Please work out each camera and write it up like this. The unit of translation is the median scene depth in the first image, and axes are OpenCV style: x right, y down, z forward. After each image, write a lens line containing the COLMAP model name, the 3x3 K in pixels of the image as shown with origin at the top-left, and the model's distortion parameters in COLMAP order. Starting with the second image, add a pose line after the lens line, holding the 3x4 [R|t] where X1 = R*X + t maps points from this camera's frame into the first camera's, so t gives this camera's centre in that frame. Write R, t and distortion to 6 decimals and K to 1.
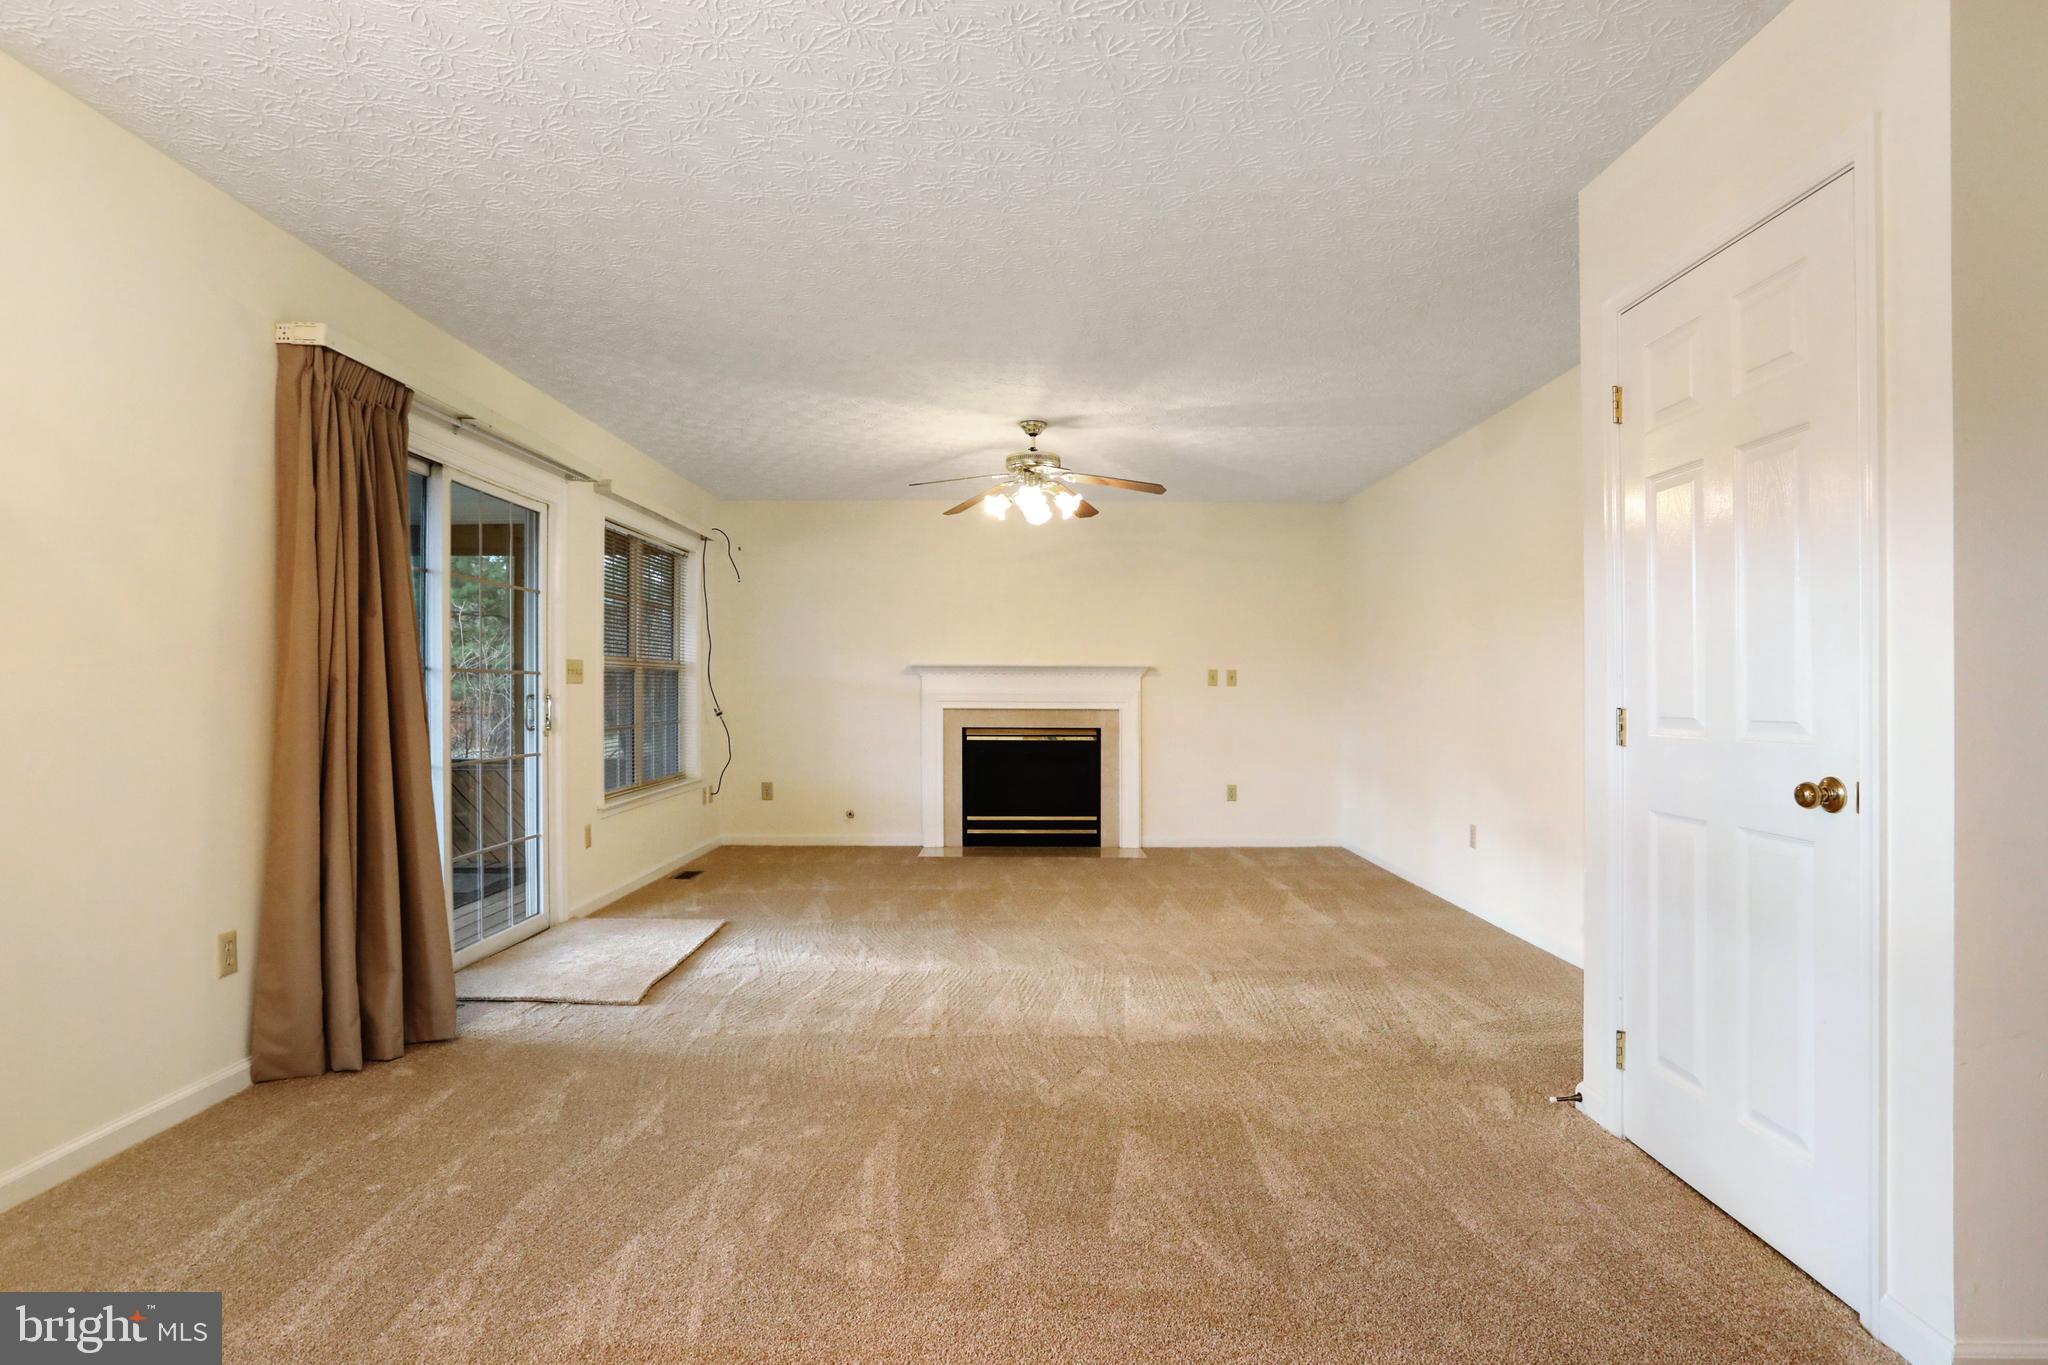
lens RADIAL K [[1116.9, 0, 1026.0], [0, 1116.9, 689.9], [0, 0, 1]] dist [0.004179, 0.000267]
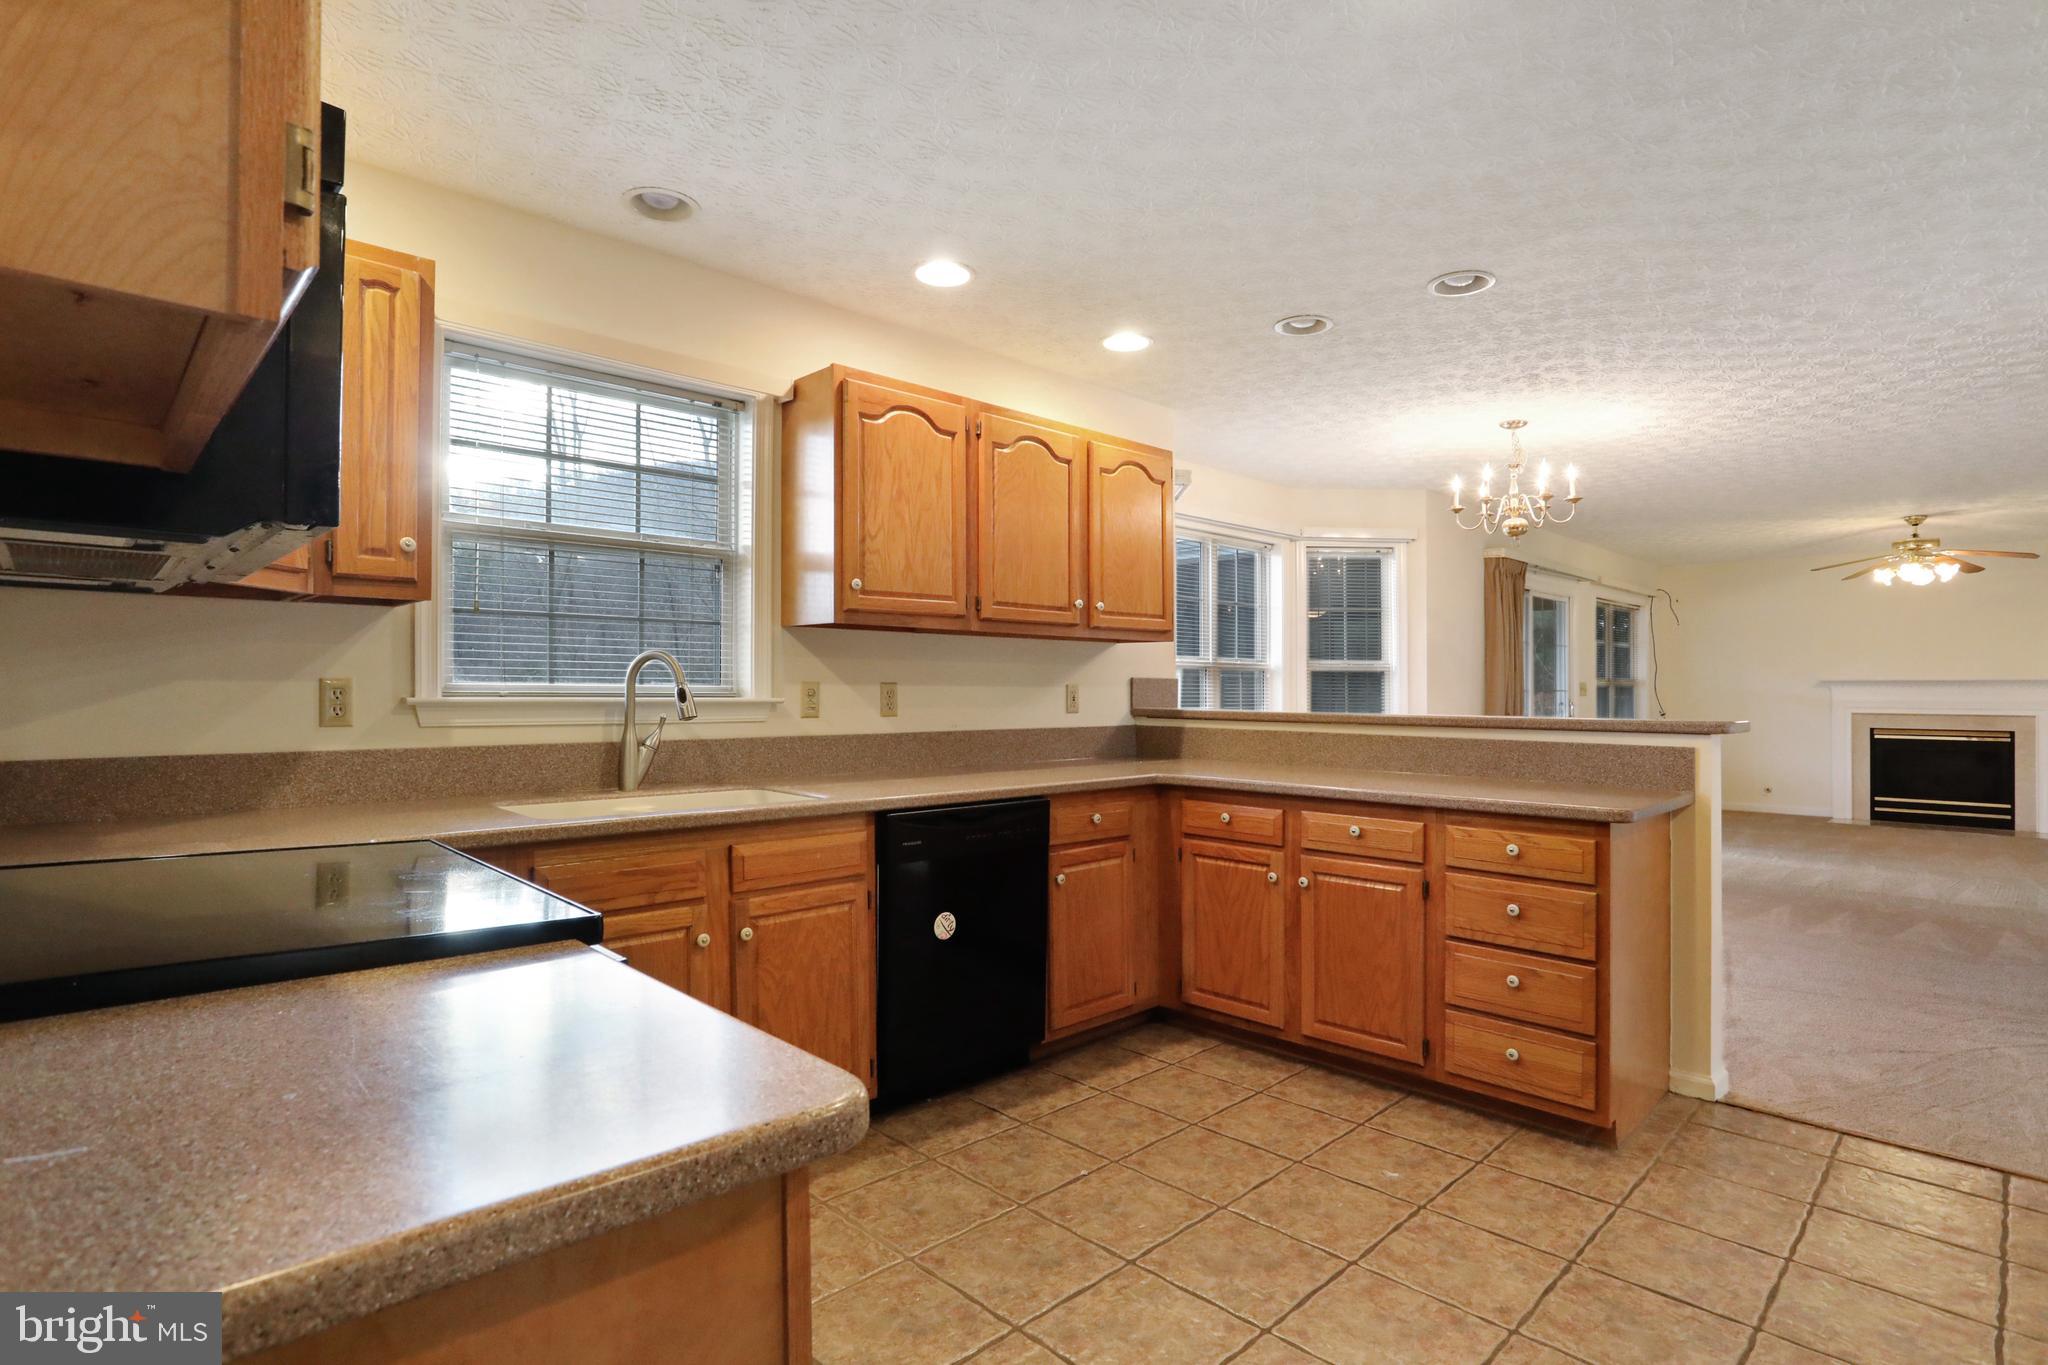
lens RADIAL K [[1022.9, 0, 1020.1], [0, 1022.9, 692.7], [0, 0, 1]] dist [-0.041716, 0.008813]
pose [[0.697096, -0.000492, -0.716977, 0.105468], [-0.000379, 0.999999, -0.001055, -0.007248], [0.716977, 0.001007, 0.697096, -0.643311]]
